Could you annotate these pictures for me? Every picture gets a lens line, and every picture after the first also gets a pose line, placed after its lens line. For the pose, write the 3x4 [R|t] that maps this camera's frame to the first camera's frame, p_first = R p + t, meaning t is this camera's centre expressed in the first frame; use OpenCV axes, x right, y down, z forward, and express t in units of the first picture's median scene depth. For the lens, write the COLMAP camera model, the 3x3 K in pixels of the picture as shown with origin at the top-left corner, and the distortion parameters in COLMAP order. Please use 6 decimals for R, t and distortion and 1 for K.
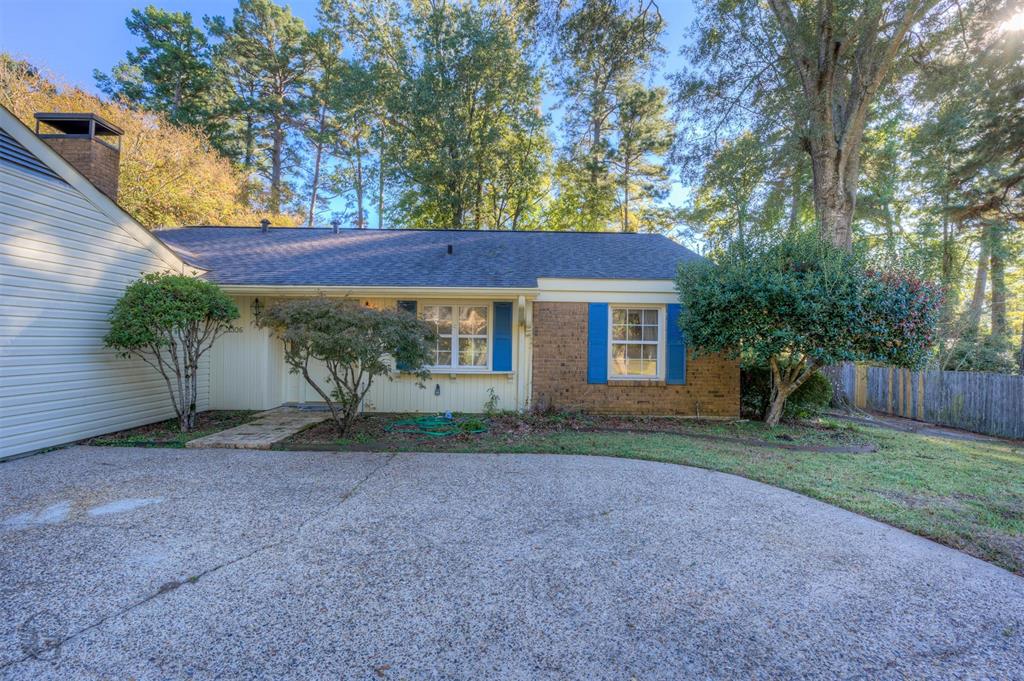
lens RADIAL K [[455.9, 0, 512.7], [0, 455.9, 338.2], [0, 0, 1]] dist [-0.020126, -0.001240]
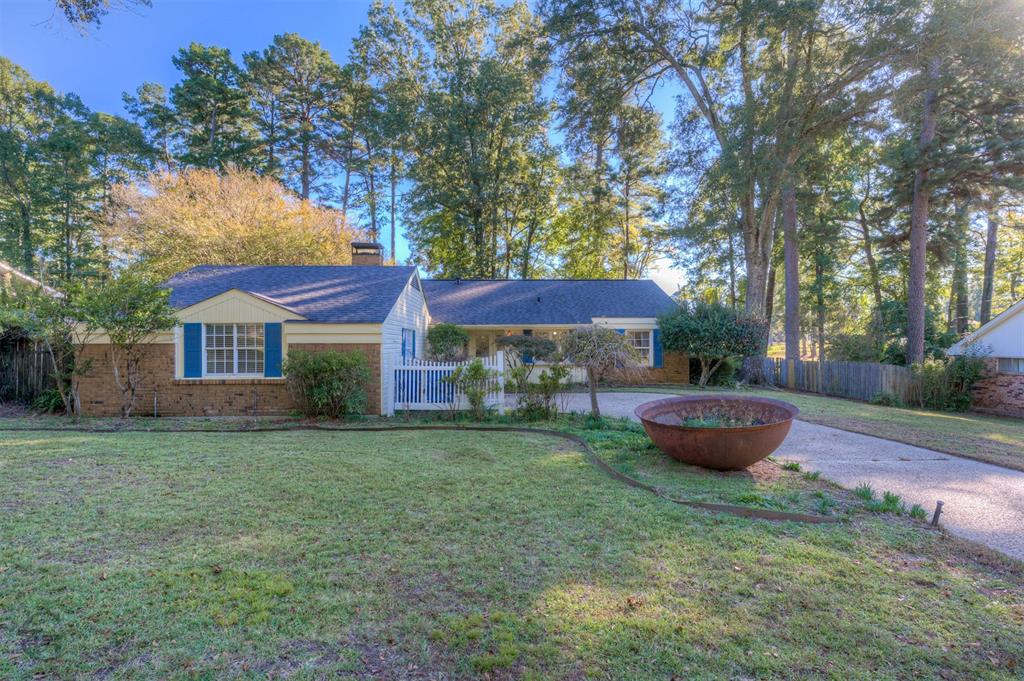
lens RADIAL K [[511.9, 0, 515.7], [0, 511.9, 339.5], [0, 0, 1]] dist [0.003883, -0.000402]
pose [[0.999338, -0.017236, 0.032043, -0.086301], [0.017257, 0.999851, -0.000392, -0.009152], [-0.032032, 0.000944, 0.999486, -0.312128]]
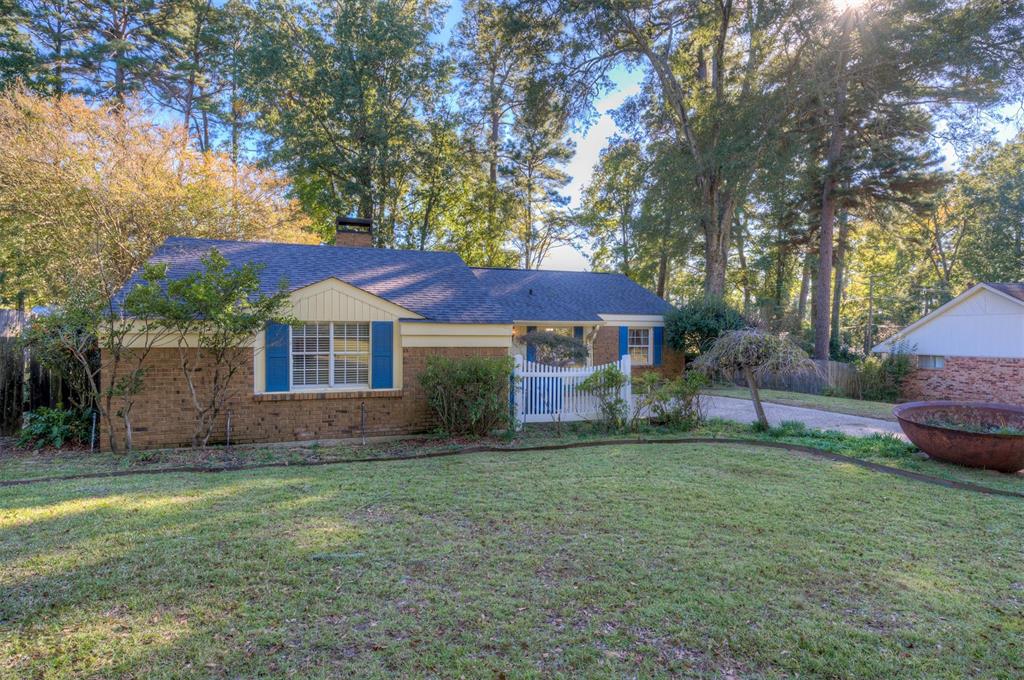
lens RADIAL K [[574.6, 0, 519.0], [0, 574.6, 333.9], [0, 0, 1]] dist [0.013448, 0.001637]
pose [[0.943984, -0.010313, 0.329830, -0.252743], [0.006796, 0.999907, 0.011815, -0.018760], [-0.329921, -0.008911, 0.943966, -0.285991]]
